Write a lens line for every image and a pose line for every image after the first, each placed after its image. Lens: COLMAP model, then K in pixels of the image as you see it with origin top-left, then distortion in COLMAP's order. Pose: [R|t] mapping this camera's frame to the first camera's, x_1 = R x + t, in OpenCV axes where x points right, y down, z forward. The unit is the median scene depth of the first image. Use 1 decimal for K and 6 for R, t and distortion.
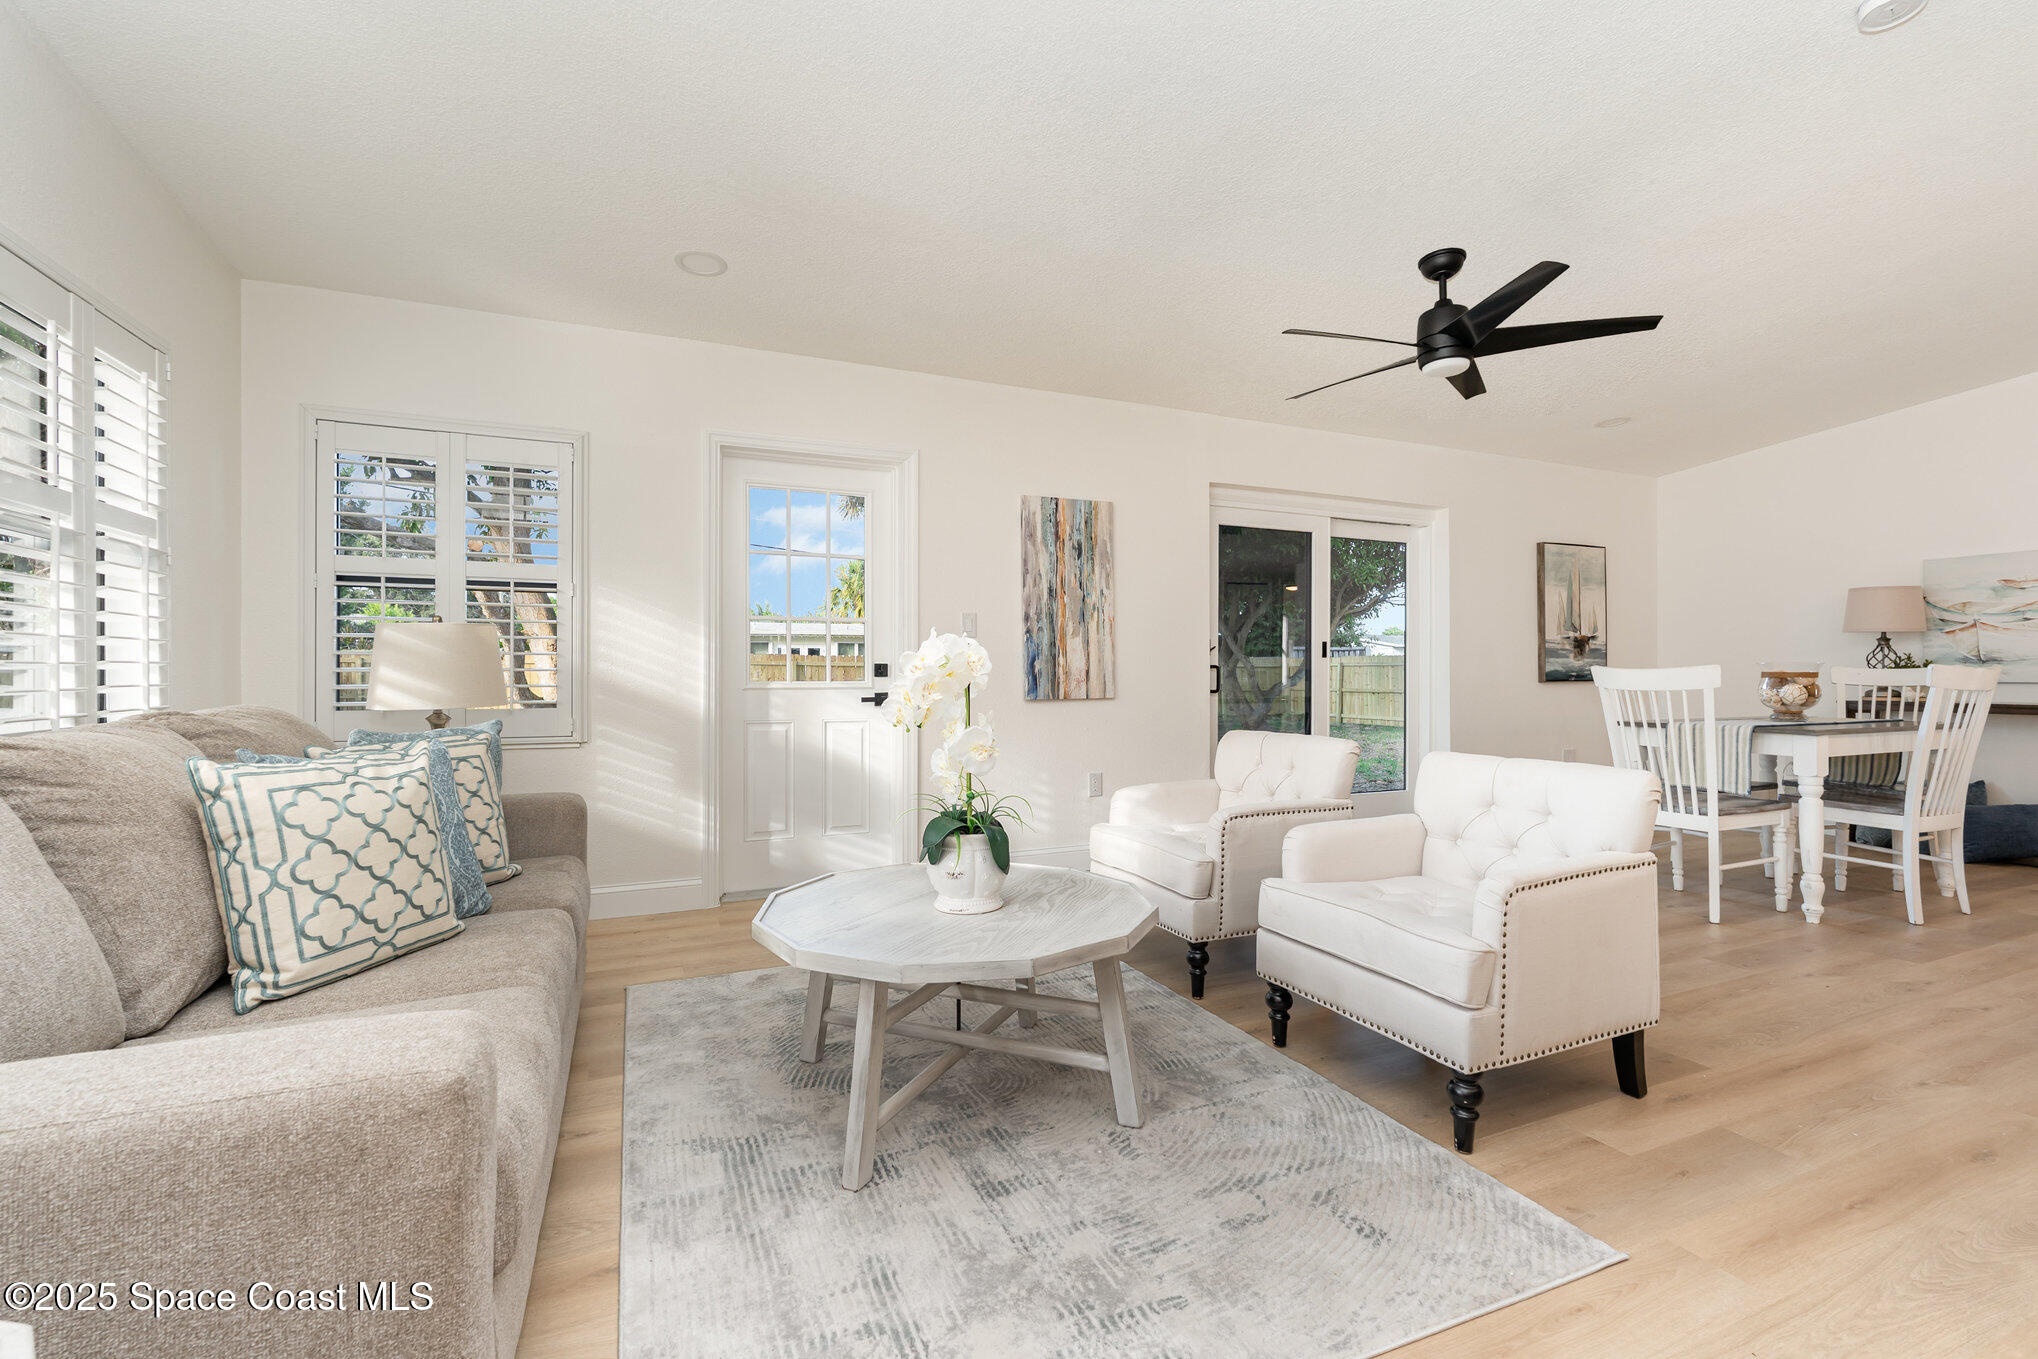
lens RADIAL K [[909.3, 0, 1019.0], [0, 909.3, 679.5], [0, 0, 1]] dist [0.001365, -0.000250]
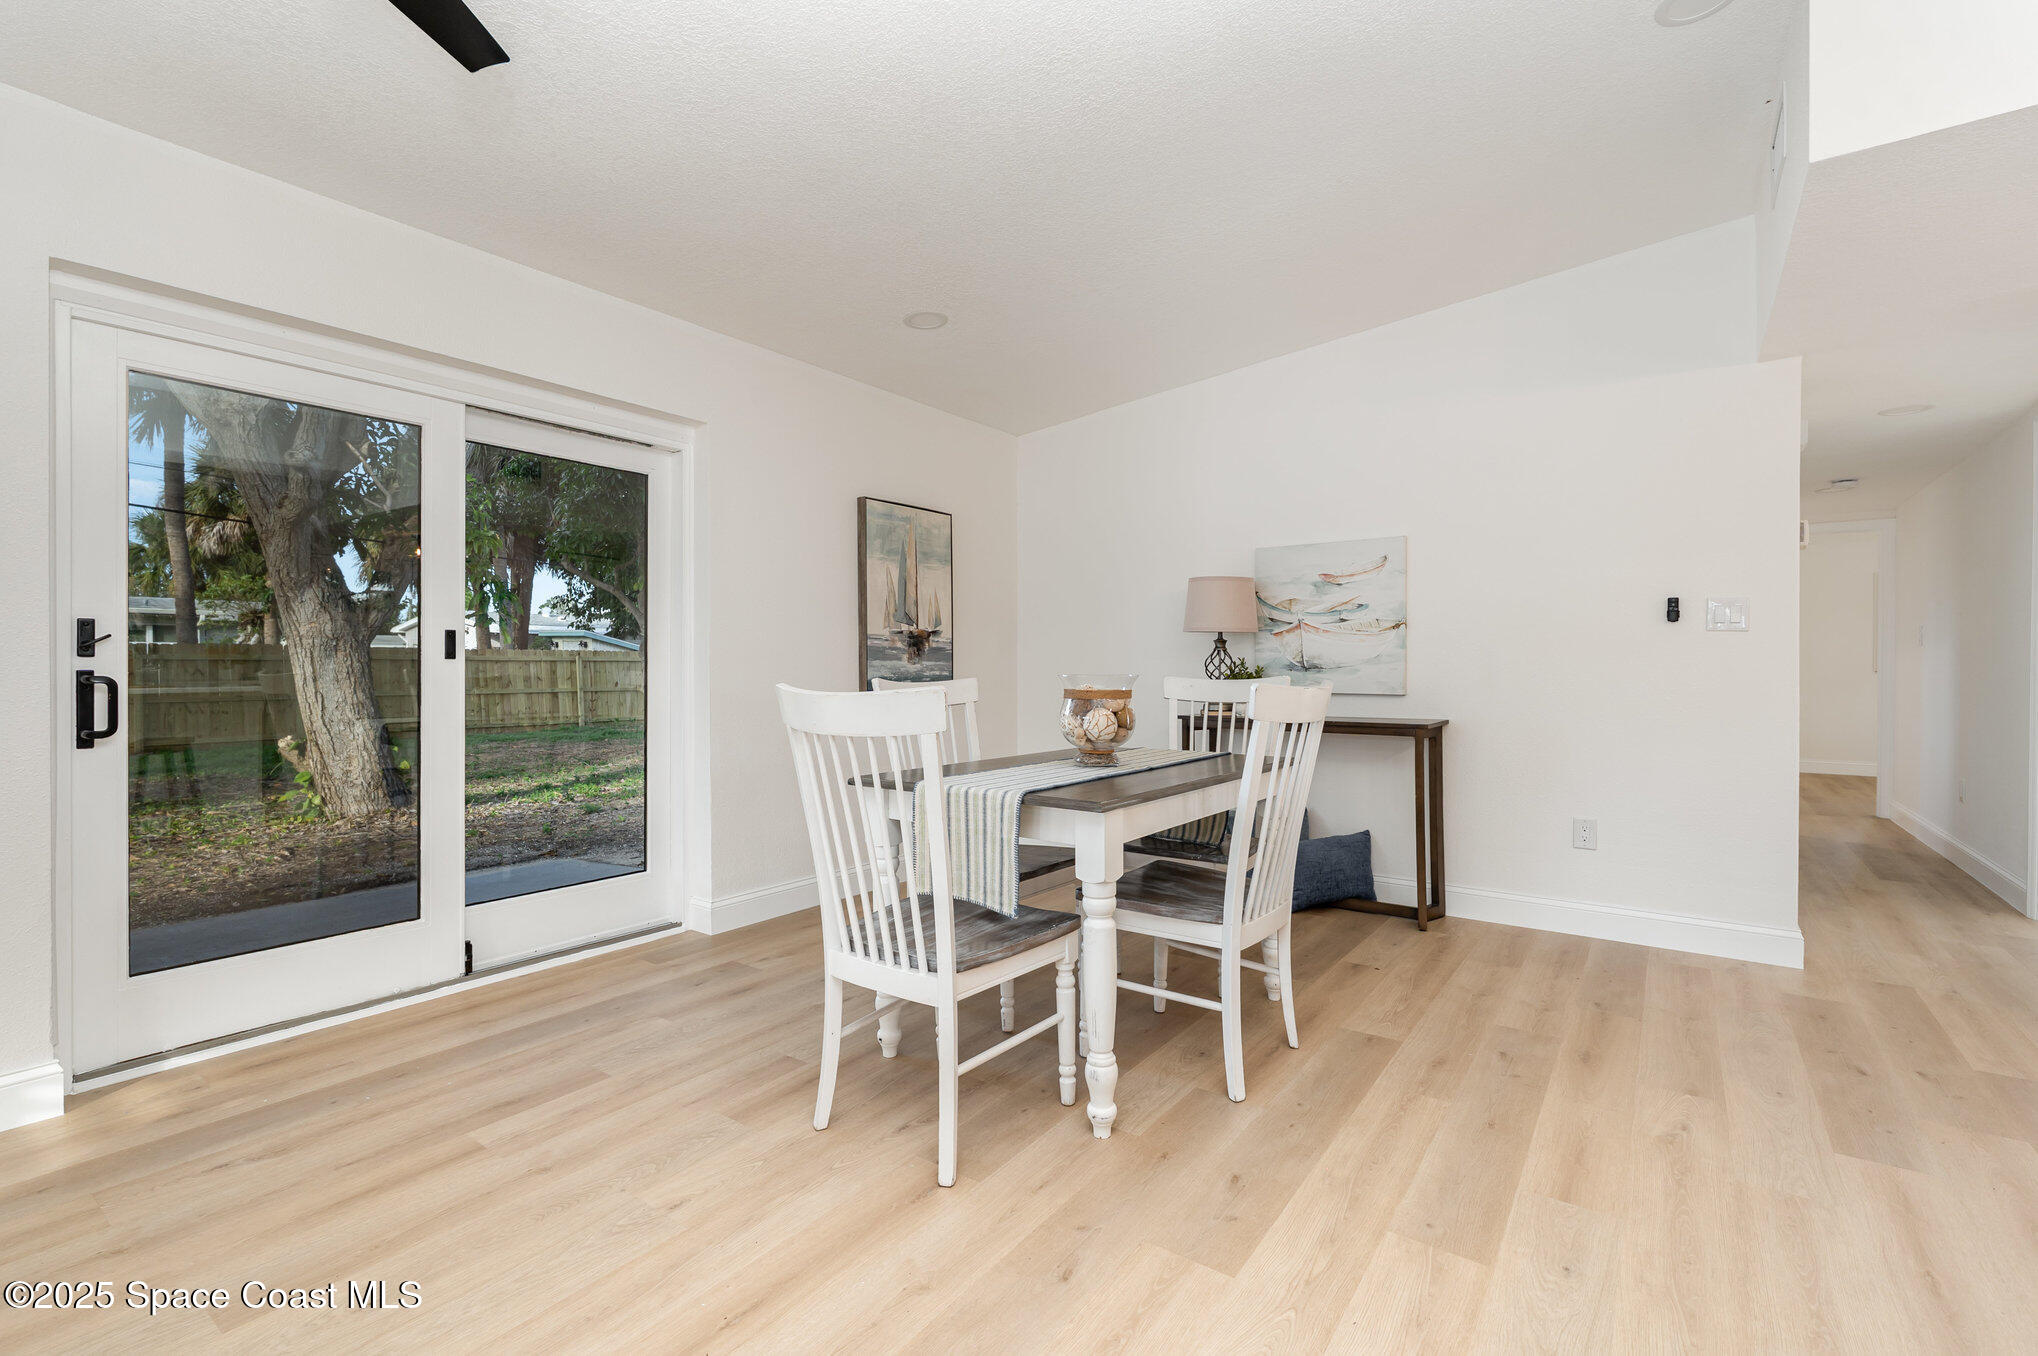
lens RADIAL K [[899.0, 0, 1032.7], [0, 899.0, 687.5], [0, 0, 1]] dist [-0.001614, -0.000141]
pose [[0.862534, -0.010339, 0.505894, 0.410130], [0.001750, 0.999846, 0.017450, -0.017355], [-0.505997, -0.014166, 0.862419, 0.401495]]
